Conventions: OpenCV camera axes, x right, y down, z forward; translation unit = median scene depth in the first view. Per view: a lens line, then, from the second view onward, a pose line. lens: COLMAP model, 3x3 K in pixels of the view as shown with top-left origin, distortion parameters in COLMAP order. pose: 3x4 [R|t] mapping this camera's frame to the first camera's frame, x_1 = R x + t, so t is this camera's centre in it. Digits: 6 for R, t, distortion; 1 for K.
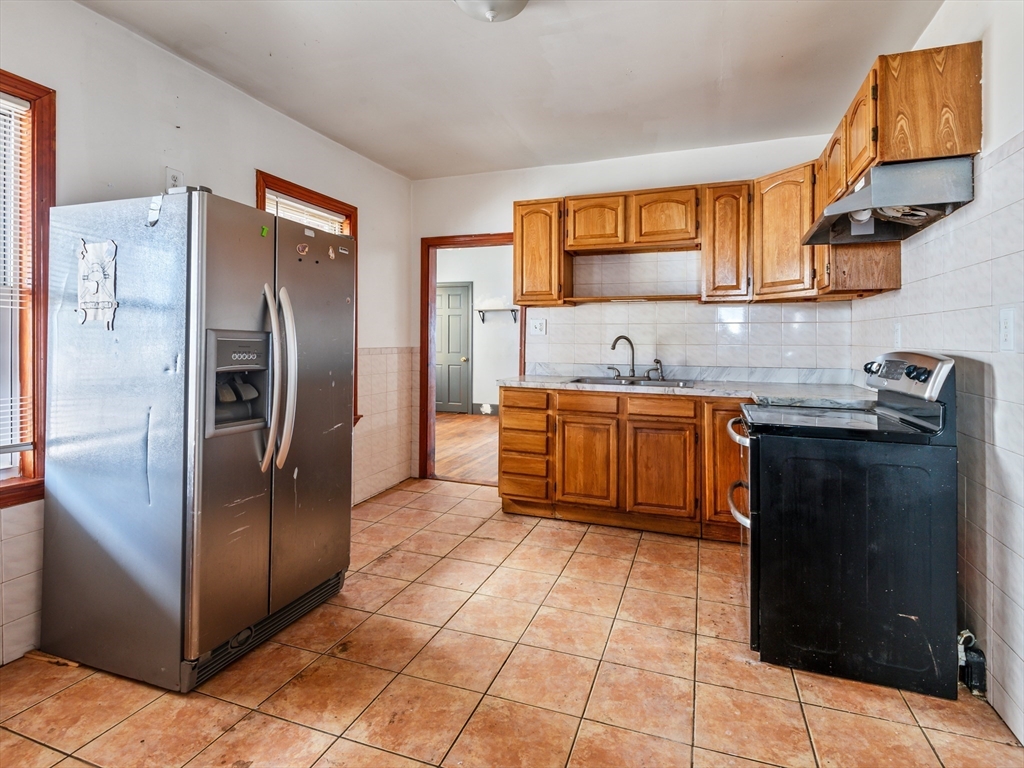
lens RADIAL K [[536.5, 0, 508.2], [0, 536.5, 349.4], [0, 0, 1]] dist [0.032148, -0.017086]
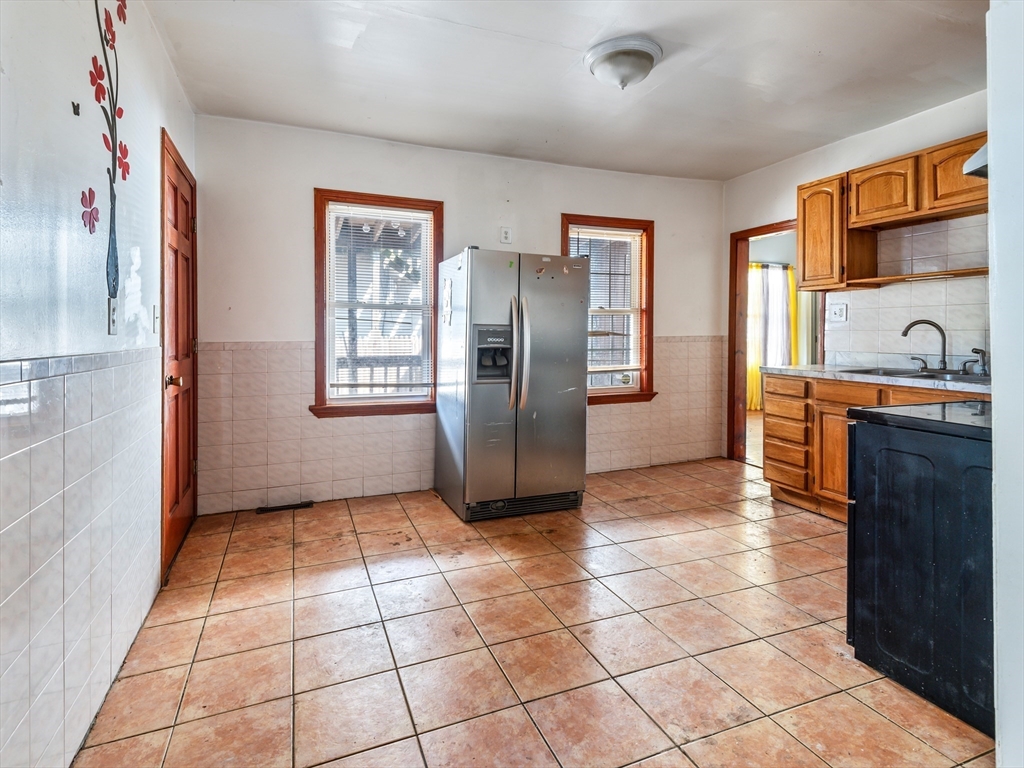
lens RADIAL K [[537.2, 0, 505.2], [0, 537.2, 337.4], [0, 0, 1]] dist [0.036892, -0.017230]
pose [[0.662744, -0.003552, -0.748838, 0.483740], [-0.002874, 0.999969, -0.007288, 0.011385], [0.748840, 0.006982, 0.662714, -0.064084]]
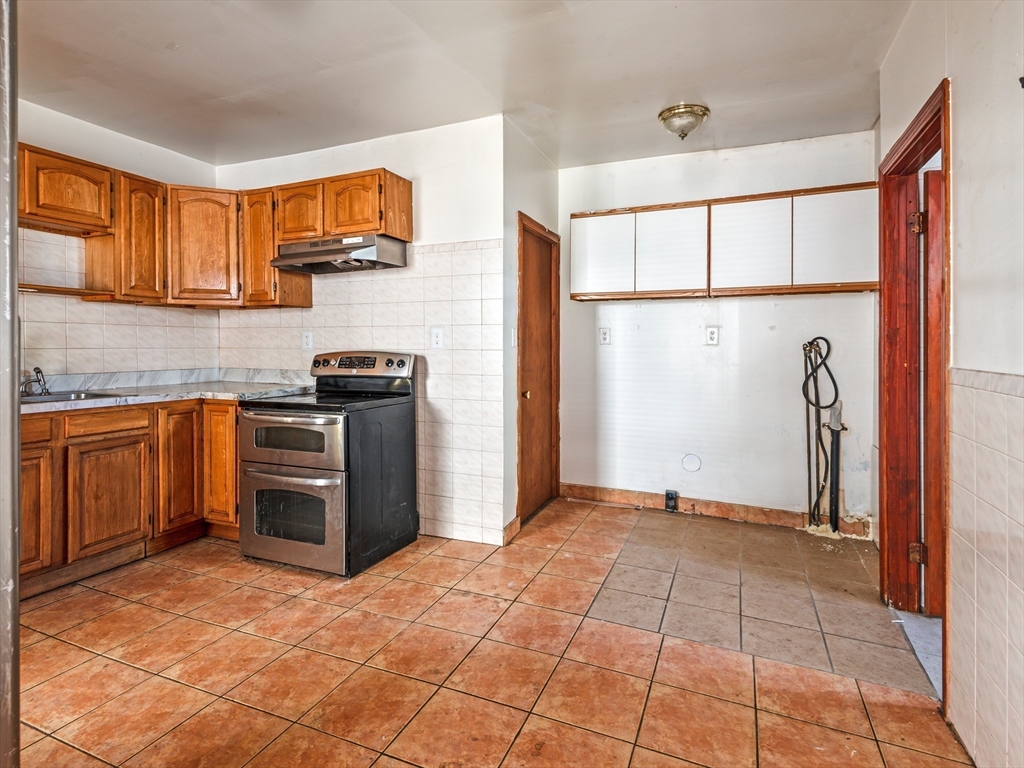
lens RADIAL K [[536.5, 0, 508.2], [0, 536.5, 349.4], [0, 0, 1]] dist [0.032148, -0.017086]
pose [[0.058998, -0.011558, 0.998191, -0.532852], [0.017029, 0.999799, 0.010570, -0.005752], [-0.998113, 0.016374, 0.059183, 0.319044]]
